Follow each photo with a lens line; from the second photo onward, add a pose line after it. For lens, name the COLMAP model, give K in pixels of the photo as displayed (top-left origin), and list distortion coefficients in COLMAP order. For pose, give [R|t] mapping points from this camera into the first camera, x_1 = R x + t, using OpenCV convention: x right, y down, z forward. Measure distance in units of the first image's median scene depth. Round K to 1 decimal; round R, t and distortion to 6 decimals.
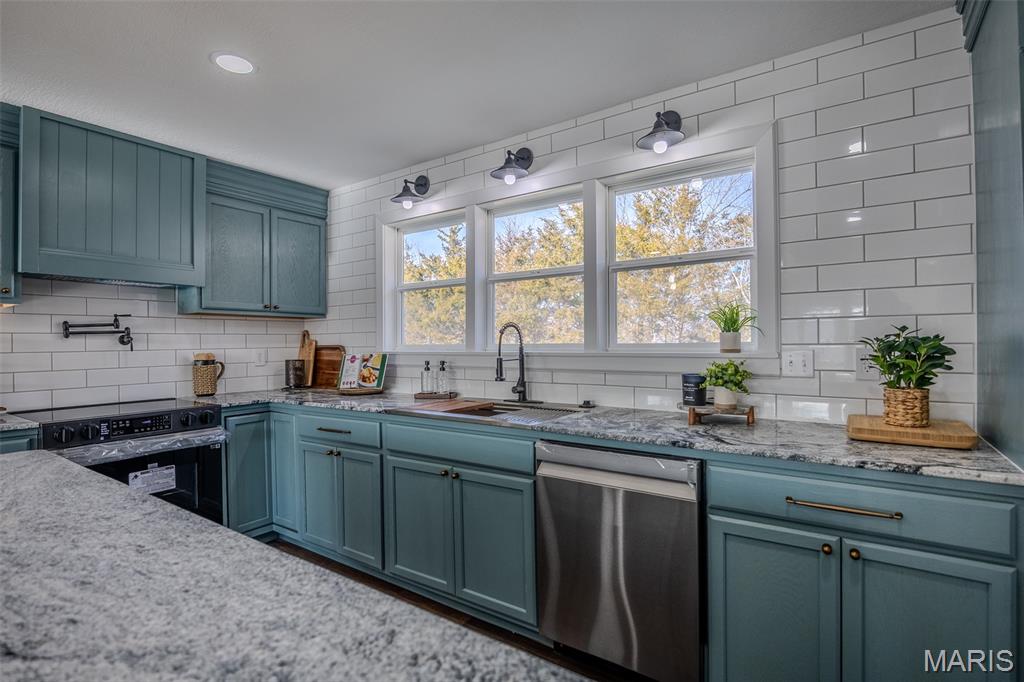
lens RADIAL K [[491.5, 0, 518.1], [0, 491.5, 339.4], [0, 0, 1]] dist [-0.012874, 0.000814]
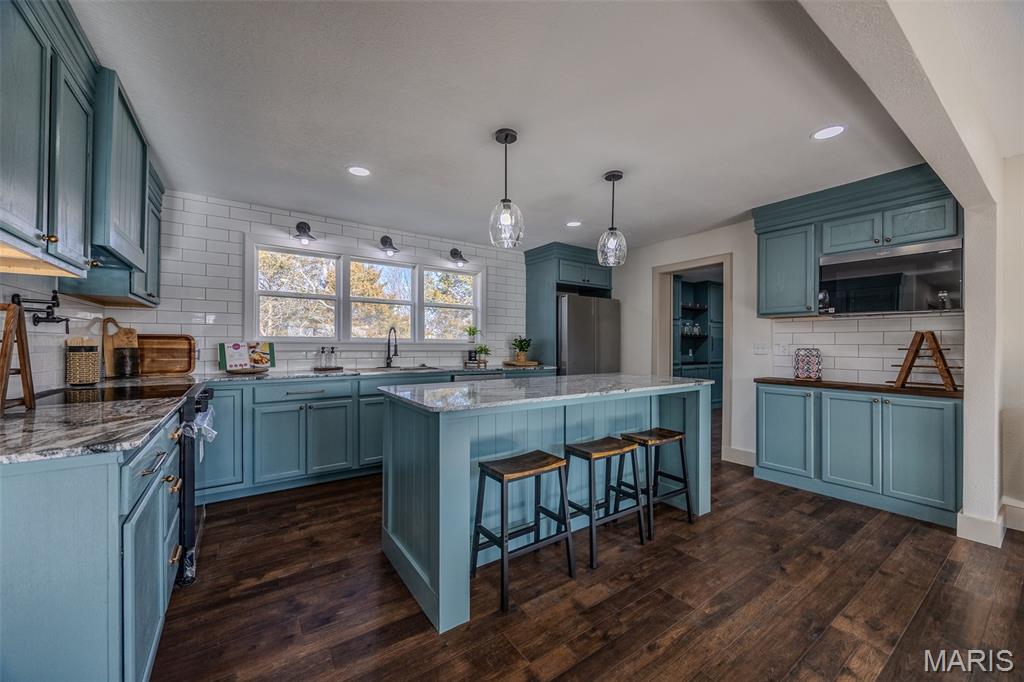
lens RADIAL K [[389.7, 0, 510.5], [0, 389.7, 341.9], [0, 0, 1]] dist [-0.002638, -0.000330]
pose [[0.353917, 0.019190, 0.935080, -1.276694], [-0.016449, 0.999763, -0.014292, 0.039630], [-0.935132, -0.010324, 0.354149, 0.003268]]
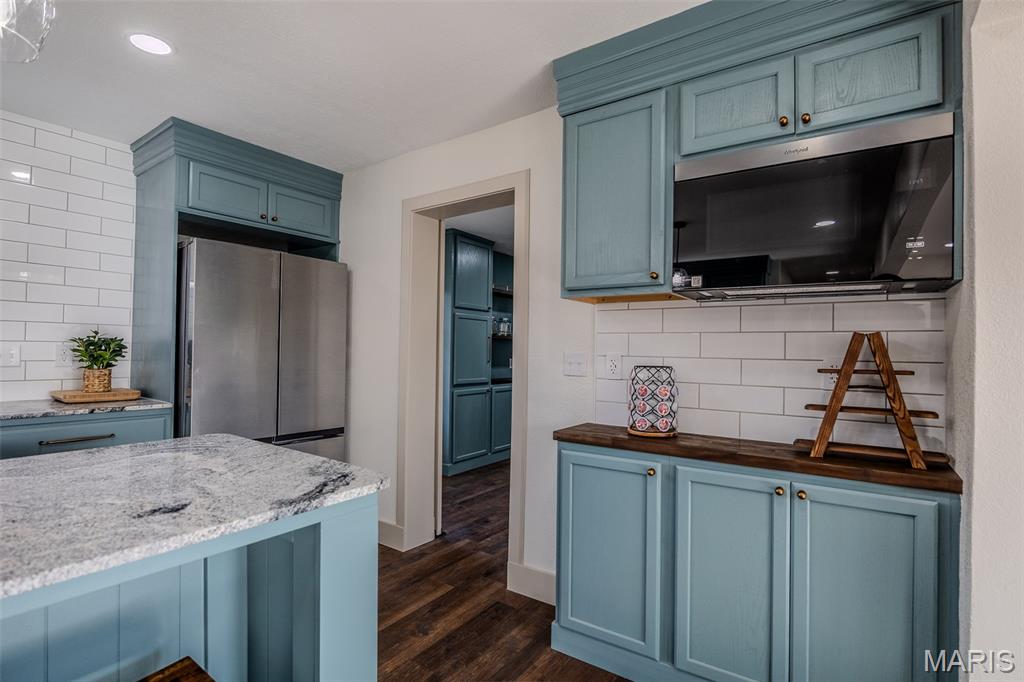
lens RADIAL K [[491.5, 0, 509.7], [0, 491.5, 340.2], [0, 0, 1]] dist [-0.012874, 0.000814]
pose [[0.015059, 0.030116, 0.999433, -0.500942], [-0.020619, 0.999343, -0.029802, 0.014089], [-0.999674, -0.020158, 0.015670, -0.246639]]
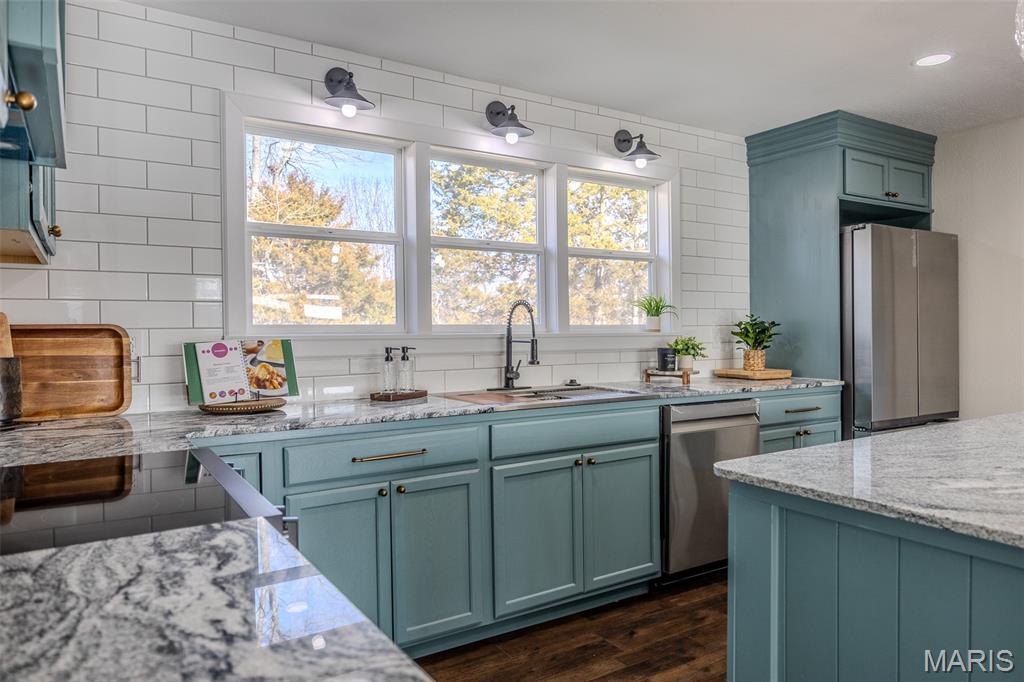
lens RADIAL K [[681.2, 0, 511.9], [0, 681.2, 338.1], [0, 0, 1]] dist [0.003227, -0.004078]
pose [[0.394261, -0.003840, 0.918991, -1.138679], [-0.003266, 0.999979, 0.005580, 0.027507], [-0.918993, -0.005202, 0.394240, 0.510981]]
